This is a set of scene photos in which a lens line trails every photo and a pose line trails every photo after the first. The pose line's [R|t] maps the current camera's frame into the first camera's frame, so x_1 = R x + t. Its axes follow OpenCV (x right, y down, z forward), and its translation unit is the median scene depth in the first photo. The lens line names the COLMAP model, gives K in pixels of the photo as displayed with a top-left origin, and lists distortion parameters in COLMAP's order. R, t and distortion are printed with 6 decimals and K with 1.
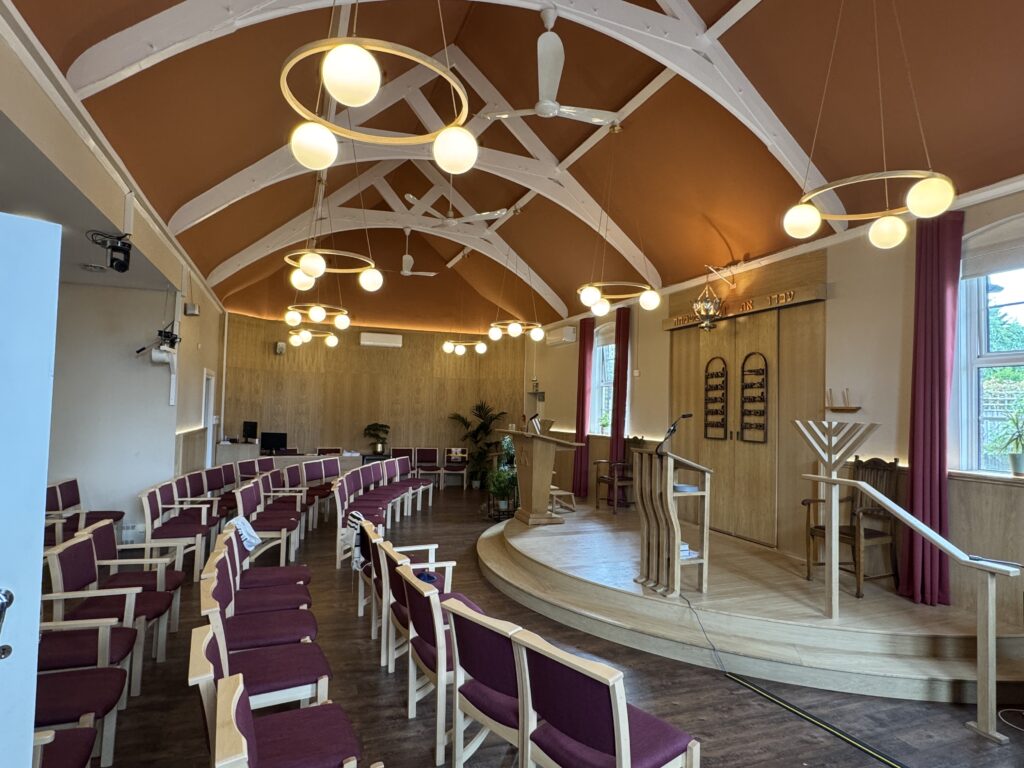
lens RADIAL K [[572.5, 0, 513.2], [0, 572.5, 386.6], [0, 0, 1]] dist [-0.000972, -0.000106]
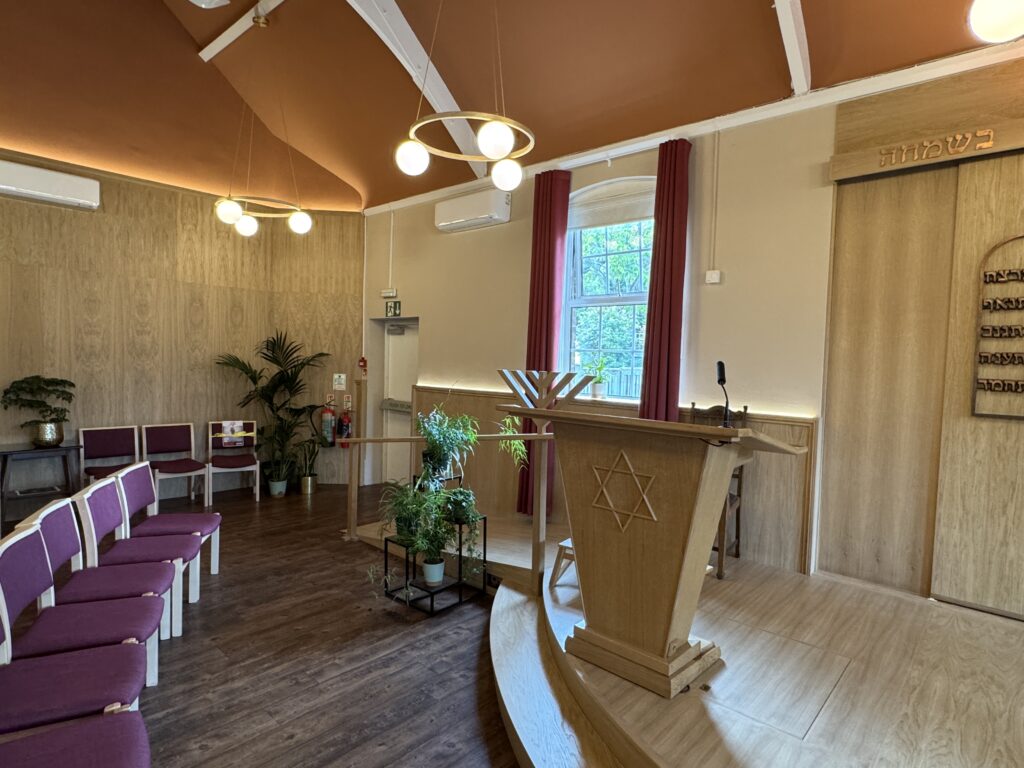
lens RADIAL K [[572.5, 0, 512.1], [0, 572.5, 383.3], [0, 0, 1]] dist [-0.000972, -0.000106]
pose [[0.888560, -0.018426, 0.458390, -0.113042], [-0.027251, 0.995309, 0.092832, 0.017774], [-0.457950, -0.094978, 0.883890, 0.430993]]
